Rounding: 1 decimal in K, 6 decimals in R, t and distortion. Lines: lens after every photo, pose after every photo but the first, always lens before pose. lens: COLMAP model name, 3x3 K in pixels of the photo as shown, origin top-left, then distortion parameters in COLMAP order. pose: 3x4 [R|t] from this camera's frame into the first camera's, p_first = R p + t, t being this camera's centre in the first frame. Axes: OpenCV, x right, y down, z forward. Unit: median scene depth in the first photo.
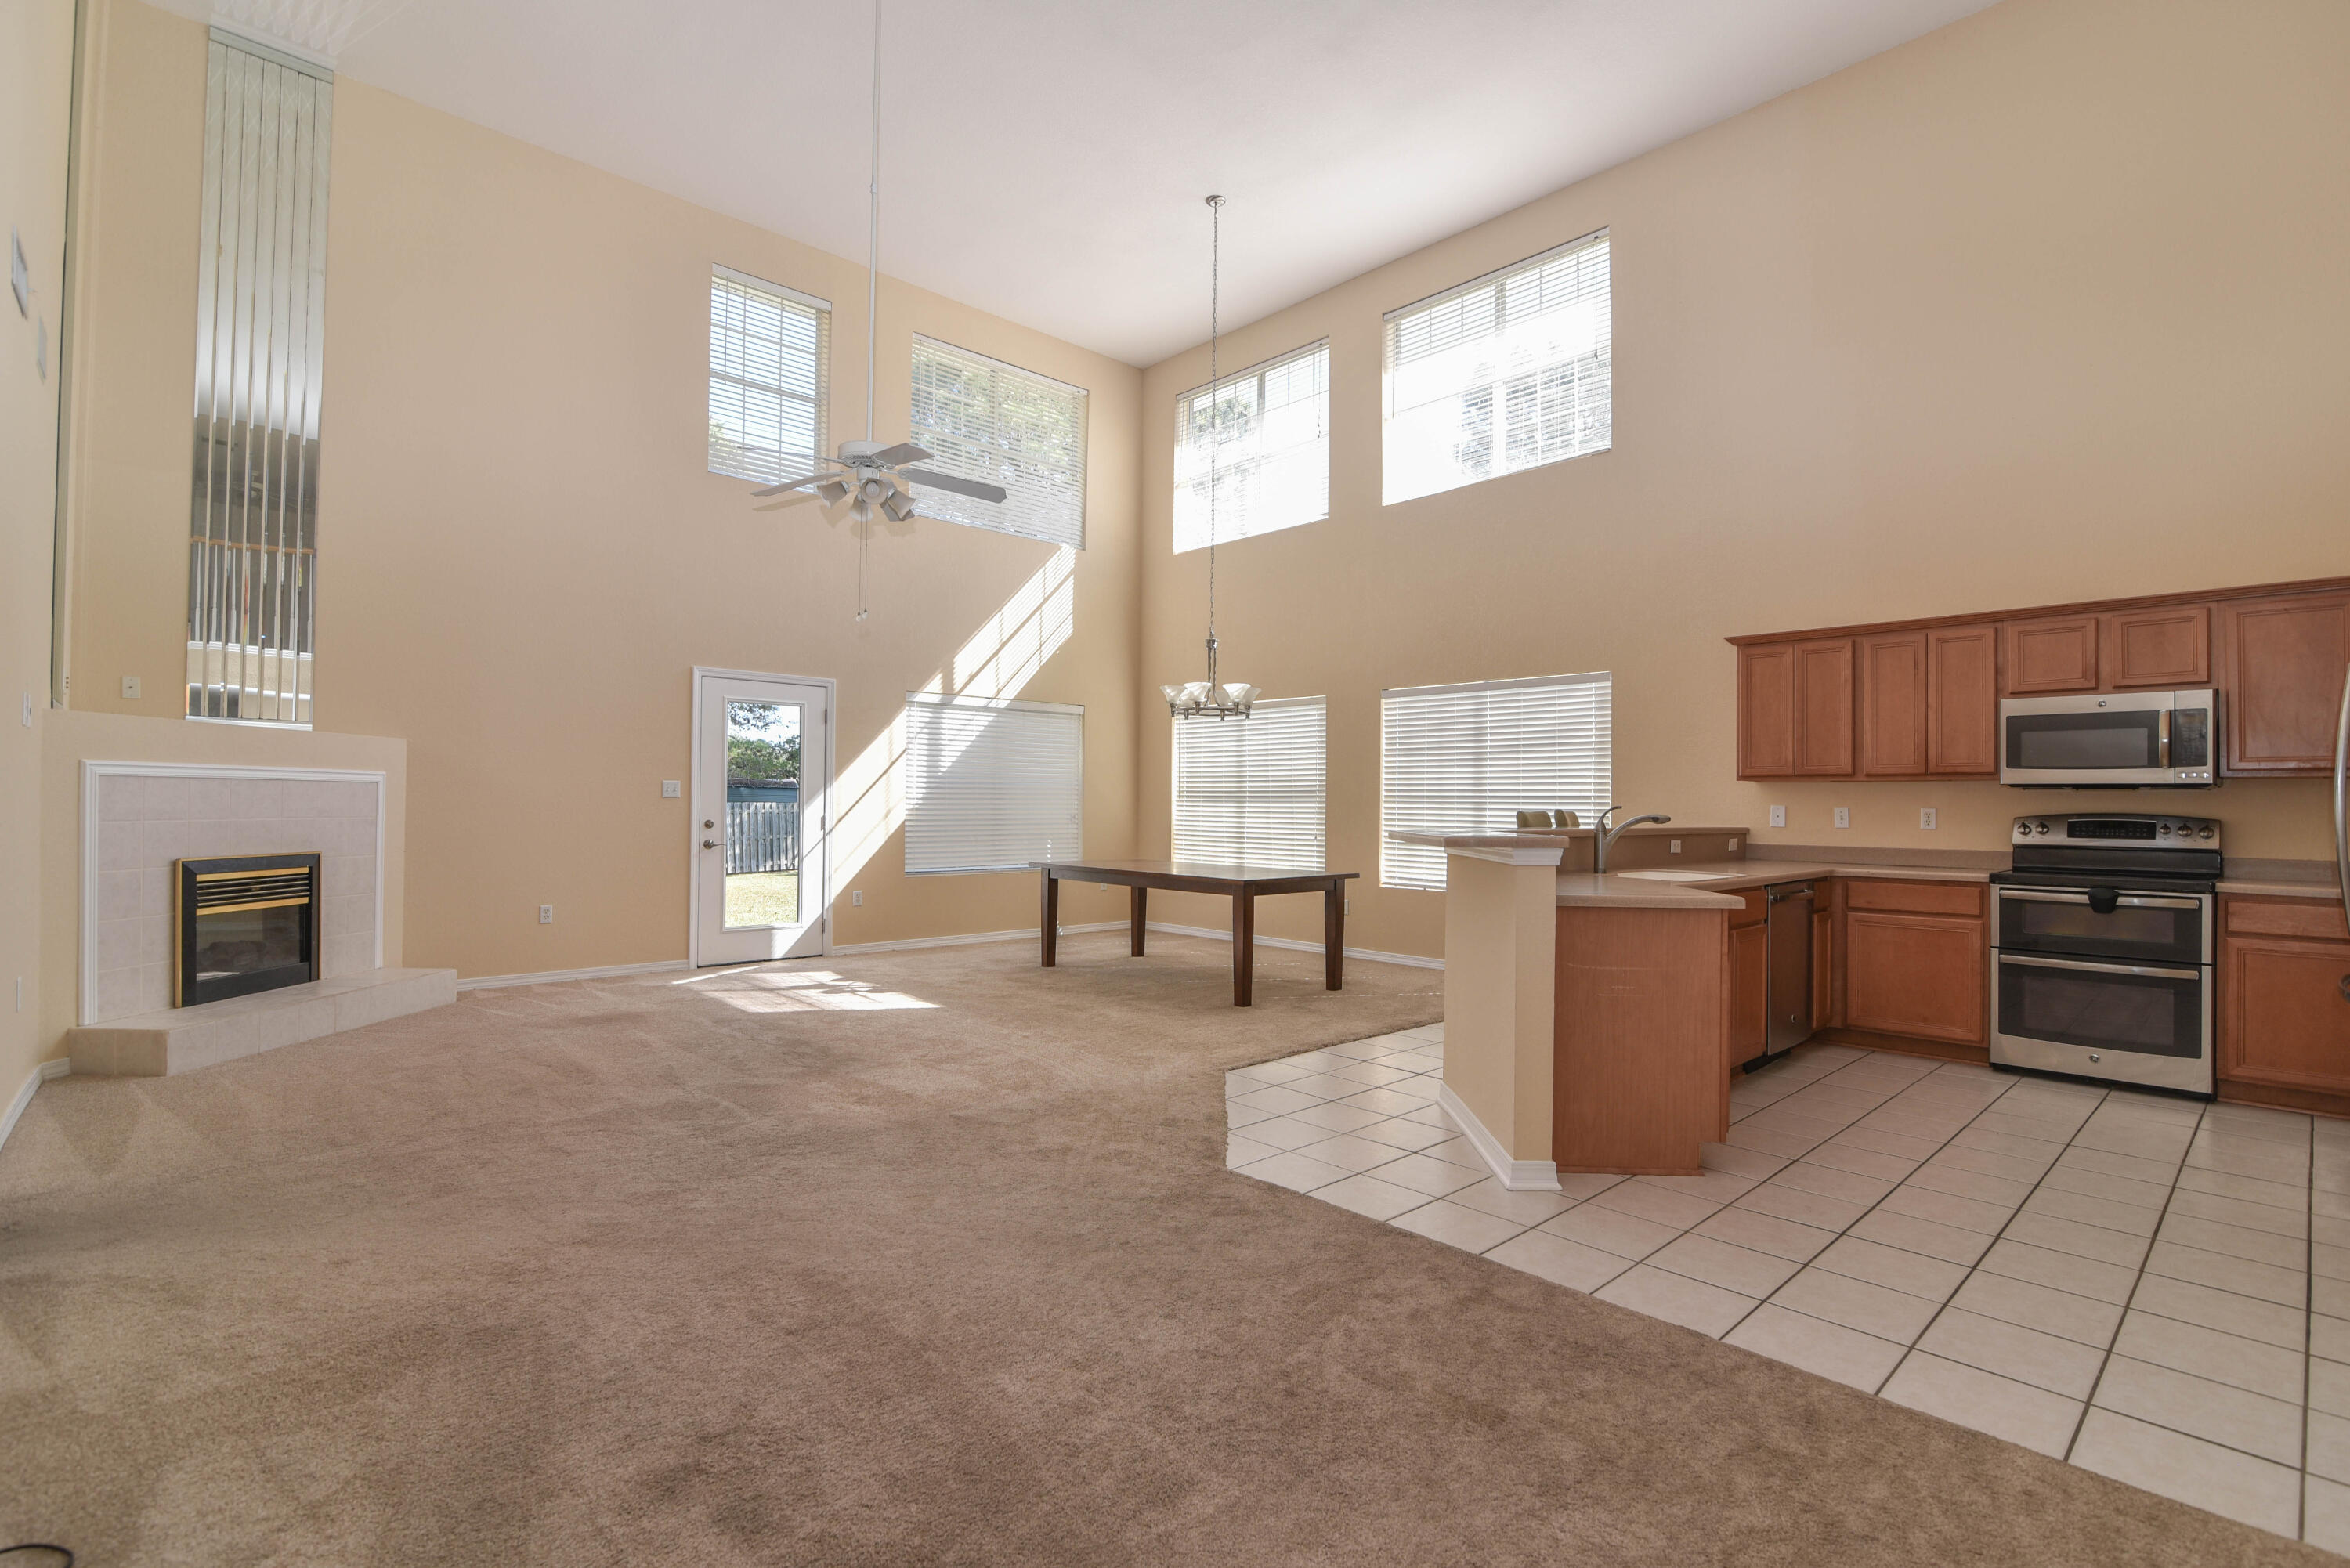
lens RADIAL K [[1079.1, 0, 1180.0], [0, 1079.1, 791.3], [0, 0, 1]] dist [-0.016902, 0.001050]
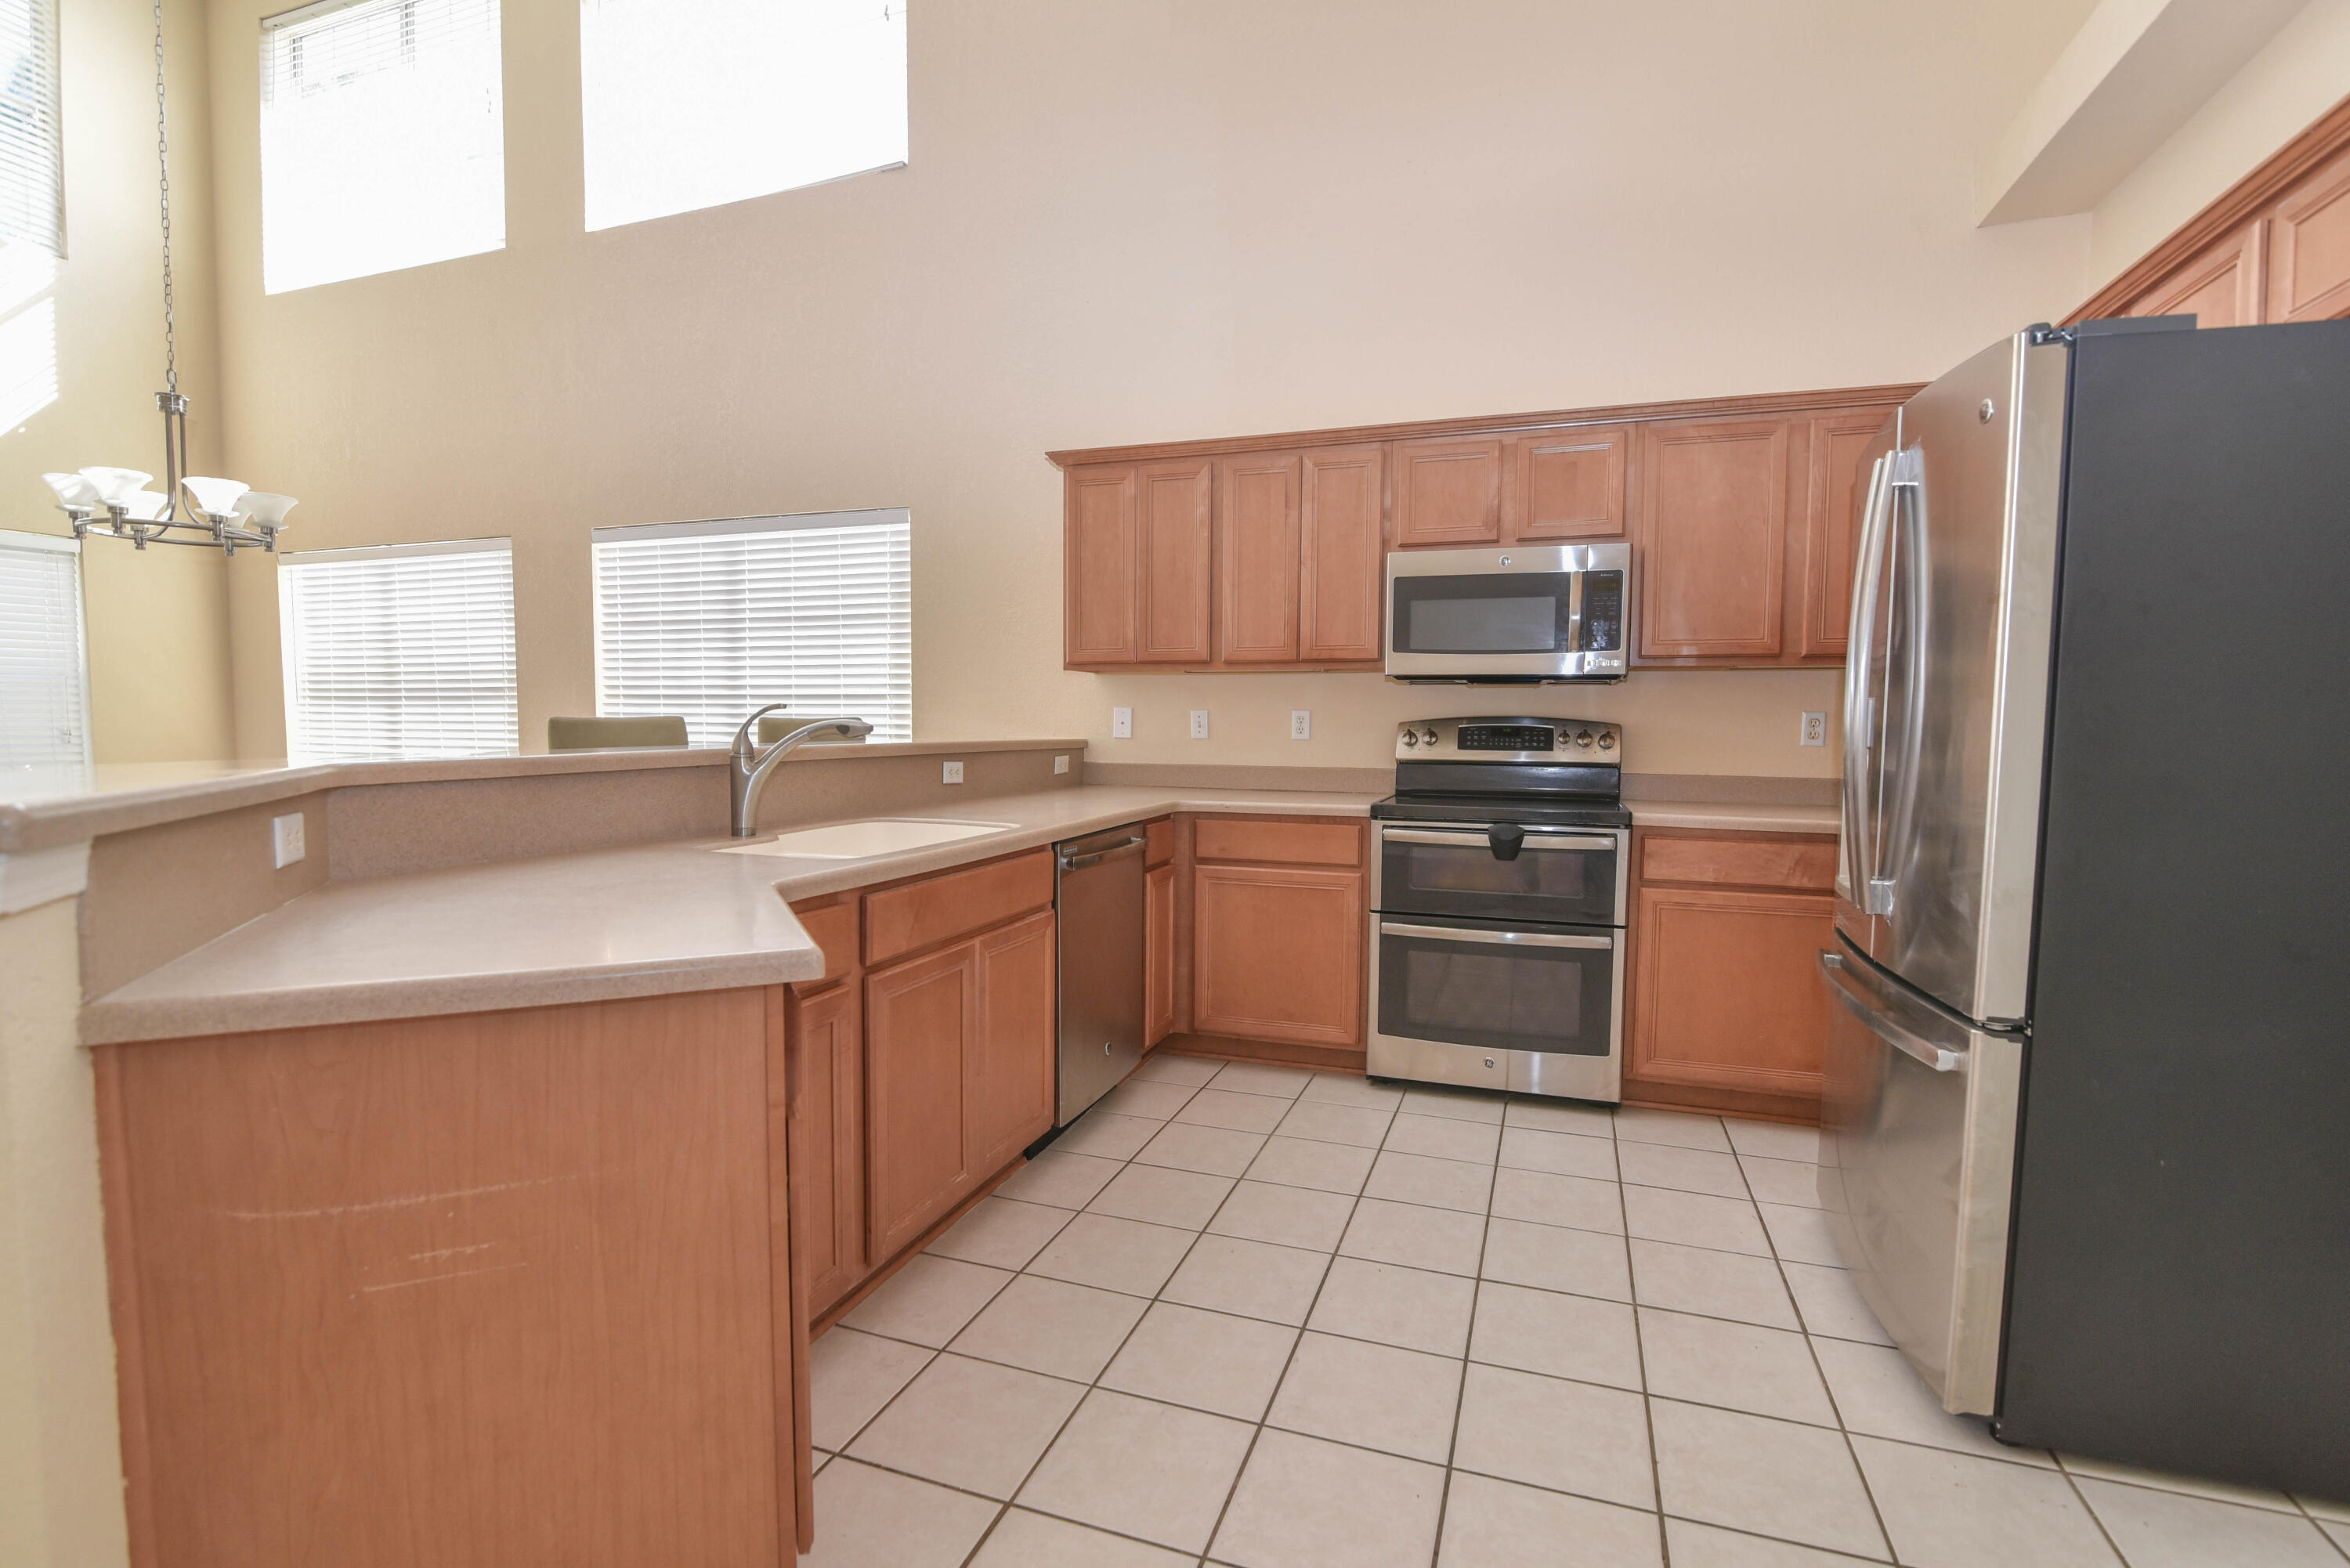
lens RADIAL K [[1079.1, 0, 1180.0], [0, 1079.1, 791.3], [0, 0, 1]] dist [-0.016902, 0.001050]
pose [[0.887310, -0.035152, 0.459832, 0.315629], [-0.003809, 0.996498, 0.083527, 0.010522], [-0.461158, -0.075866, 0.884069, 0.424817]]
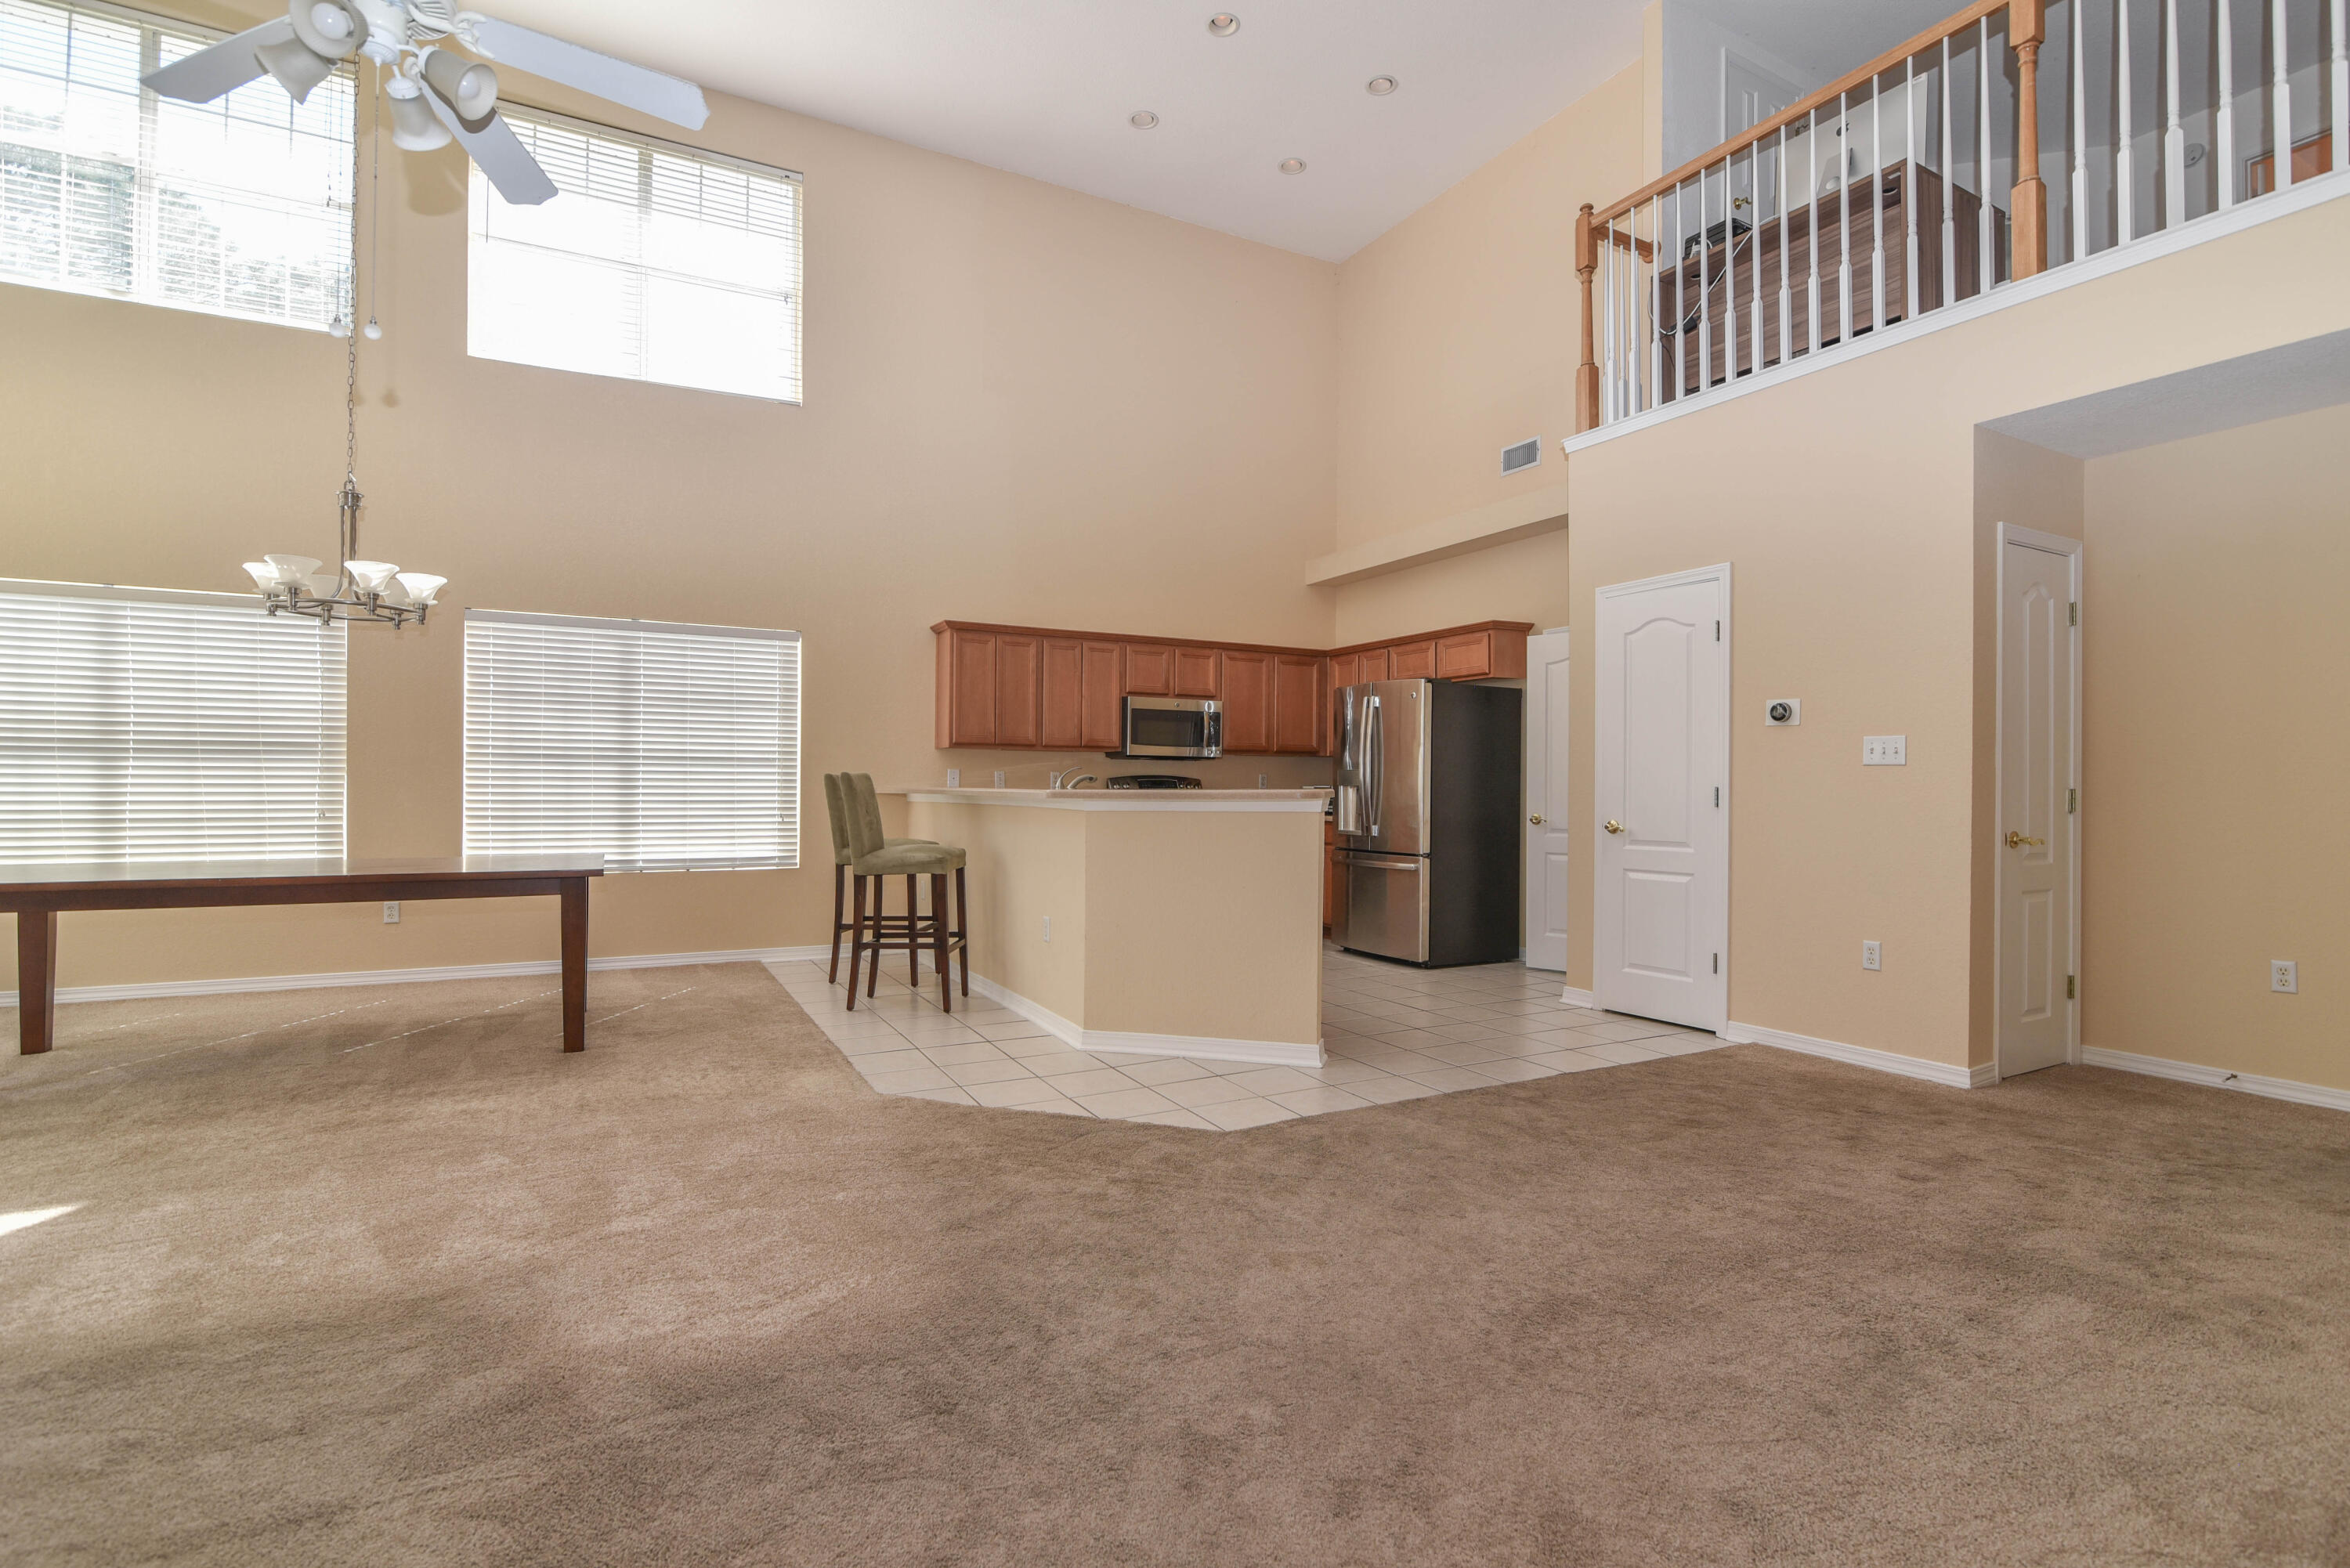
lens RADIAL K [[1099.2, 0, 1175.0], [0, 1099.2, 784.0], [0, 0, 1]] dist [-0.013024, 0.000133]
pose [[0.254751, -0.005636, 0.966990, -0.646385], [-0.014709, 0.999845, 0.009702, 0.017139], [-0.966895, -0.016695, 0.254629, 0.551688]]
